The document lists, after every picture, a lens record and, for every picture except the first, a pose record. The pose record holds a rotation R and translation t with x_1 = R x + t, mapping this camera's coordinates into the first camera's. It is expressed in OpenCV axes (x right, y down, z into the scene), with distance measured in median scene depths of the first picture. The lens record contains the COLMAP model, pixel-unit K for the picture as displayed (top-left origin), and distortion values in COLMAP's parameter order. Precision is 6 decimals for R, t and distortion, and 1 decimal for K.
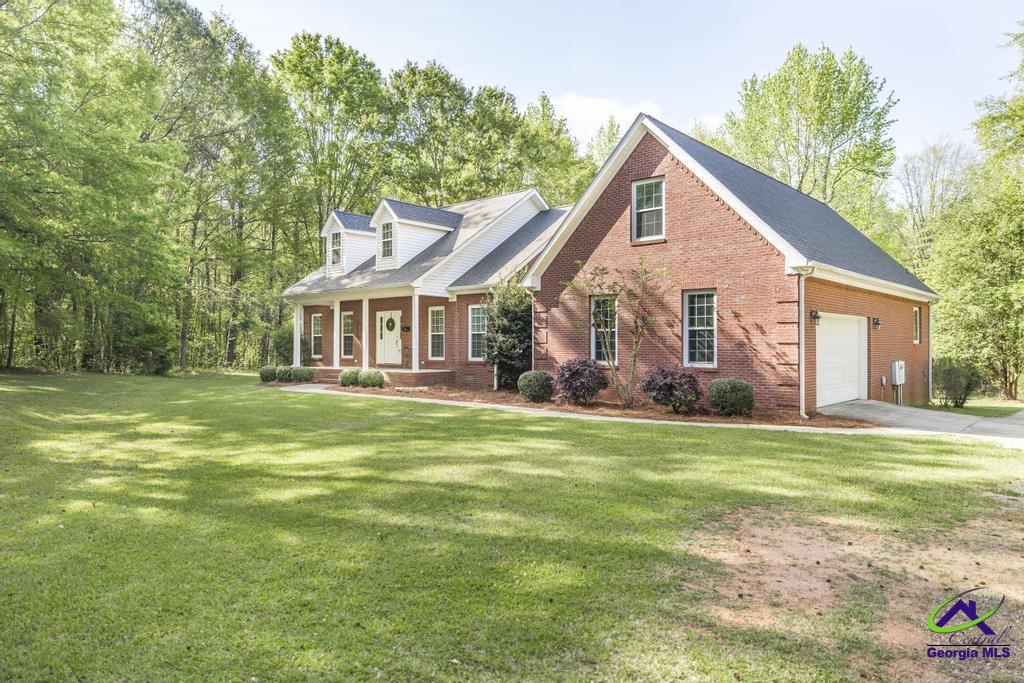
lens RADIAL K [[679.7, 0, 510.2], [0, 679.7, 339.8], [0, 0, 1]] dist [-0.005687, -0.001082]
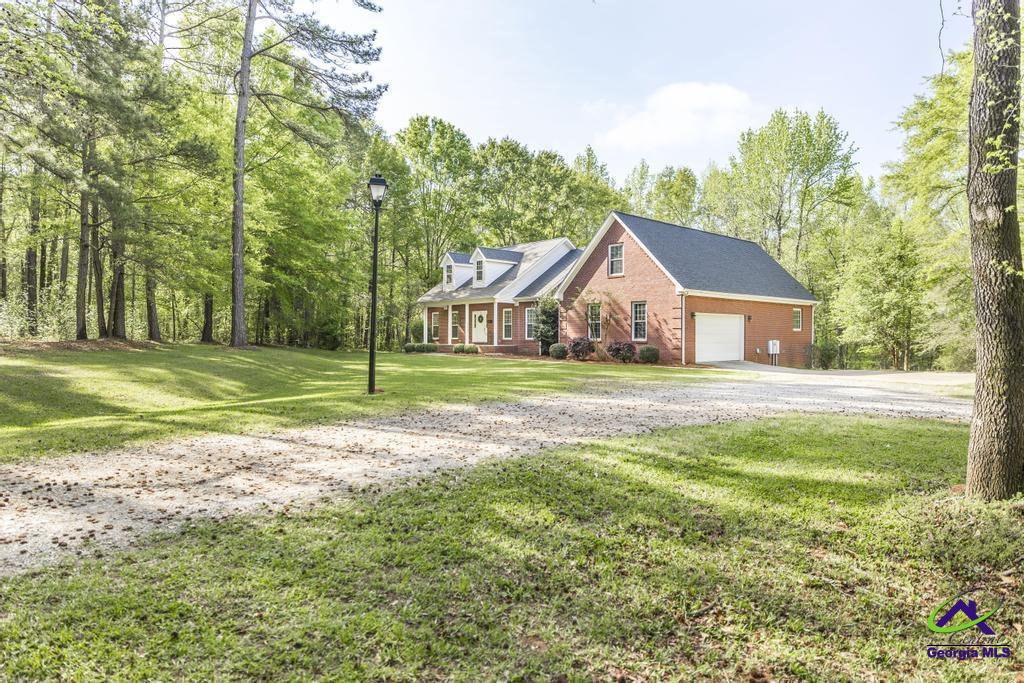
lens RADIAL K [[626.2, 0, 512.9], [0, 626.2, 338.8], [0, 0, 1]] dist [-0.001068, 0.000005]
pose [[0.994528, 0.003854, -0.104397, 0.069411], [-0.002818, 0.999945, 0.010075, 0.011373], [0.104431, -0.009726, 0.994485, -0.565812]]
